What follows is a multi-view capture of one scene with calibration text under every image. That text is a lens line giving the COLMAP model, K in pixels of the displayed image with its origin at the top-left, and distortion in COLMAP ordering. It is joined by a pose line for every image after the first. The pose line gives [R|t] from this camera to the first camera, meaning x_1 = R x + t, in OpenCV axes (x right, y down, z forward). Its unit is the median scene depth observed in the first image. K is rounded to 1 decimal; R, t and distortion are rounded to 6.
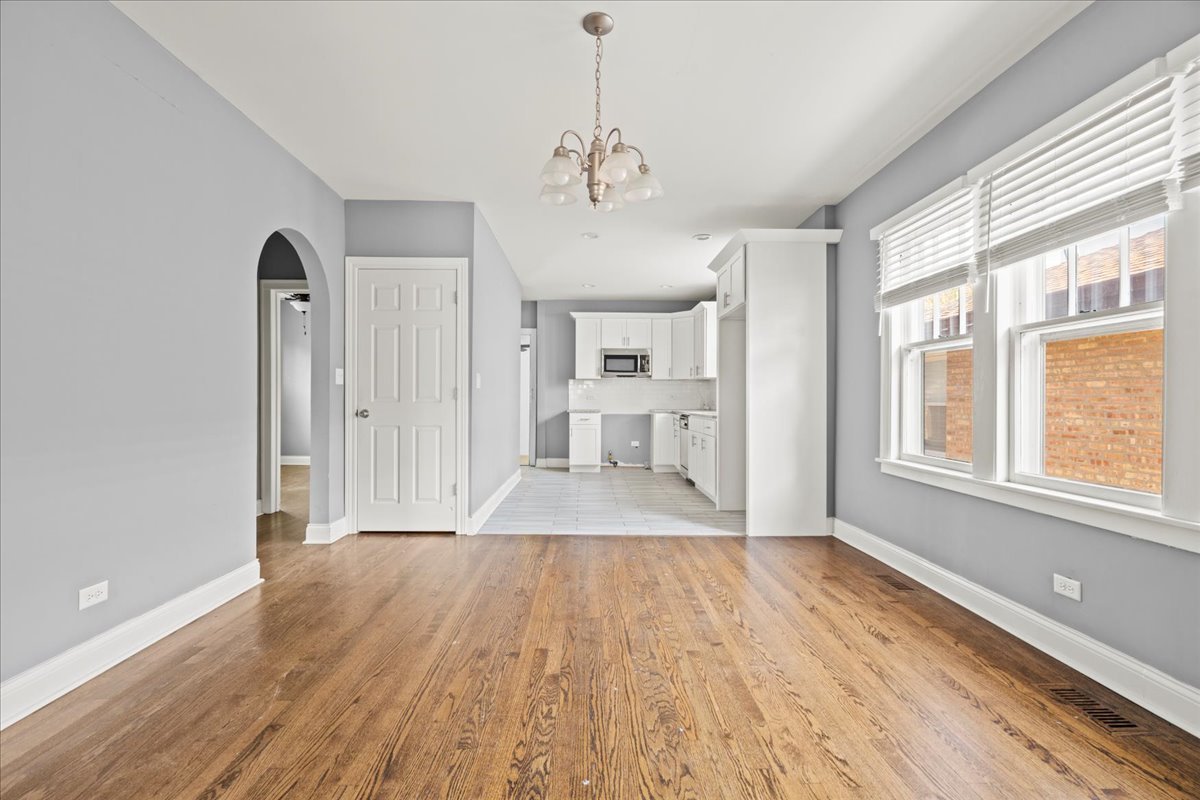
lens RADIAL K [[548.6, 0, 594.5], [0, 548.6, 401.3], [0, 0, 1]] dist [-0.002398, 0.000392]
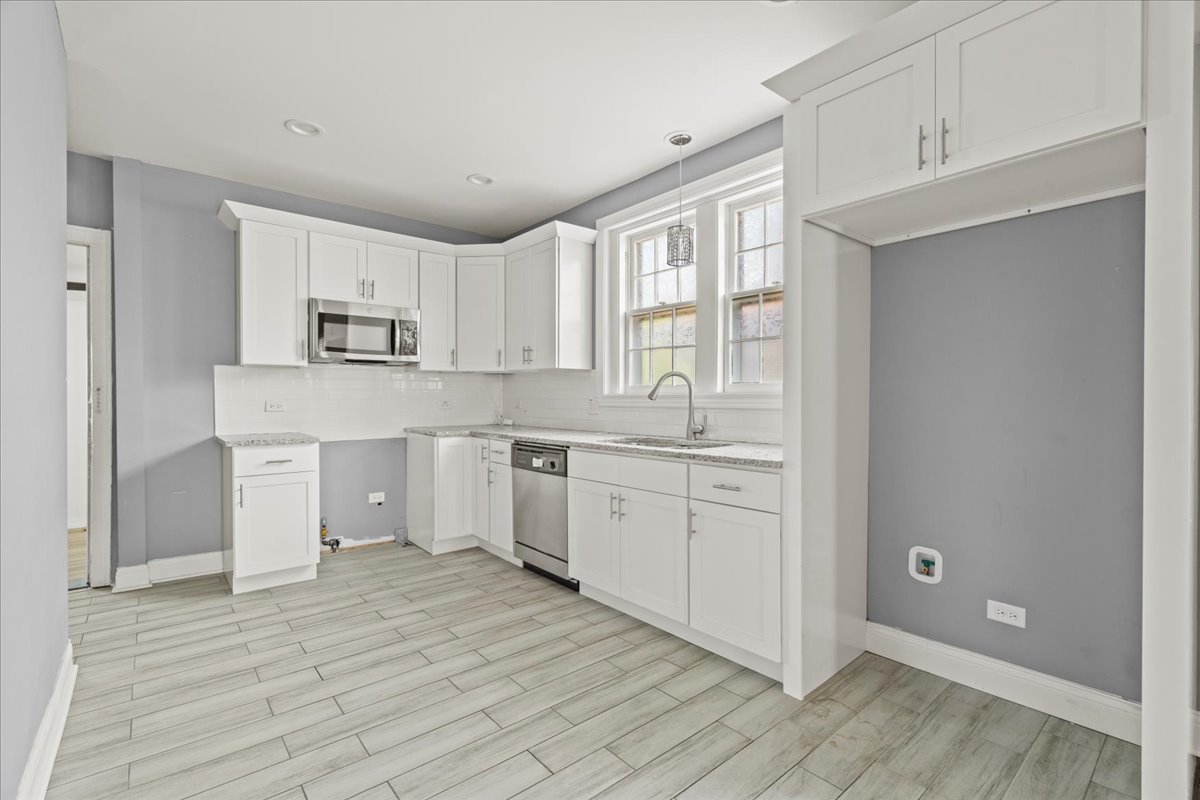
lens RADIAL K [[548.6, 0, 594.6], [0, 548.6, 395.1], [0, 0, 1]] dist [-0.002398, 0.000392]
pose [[0.769975, -0.005299, 0.638052, -0.093954], [0.007083, 0.999975, -0.000242, -0.014908], [-0.638035, 0.004706, 0.769993, 0.501216]]
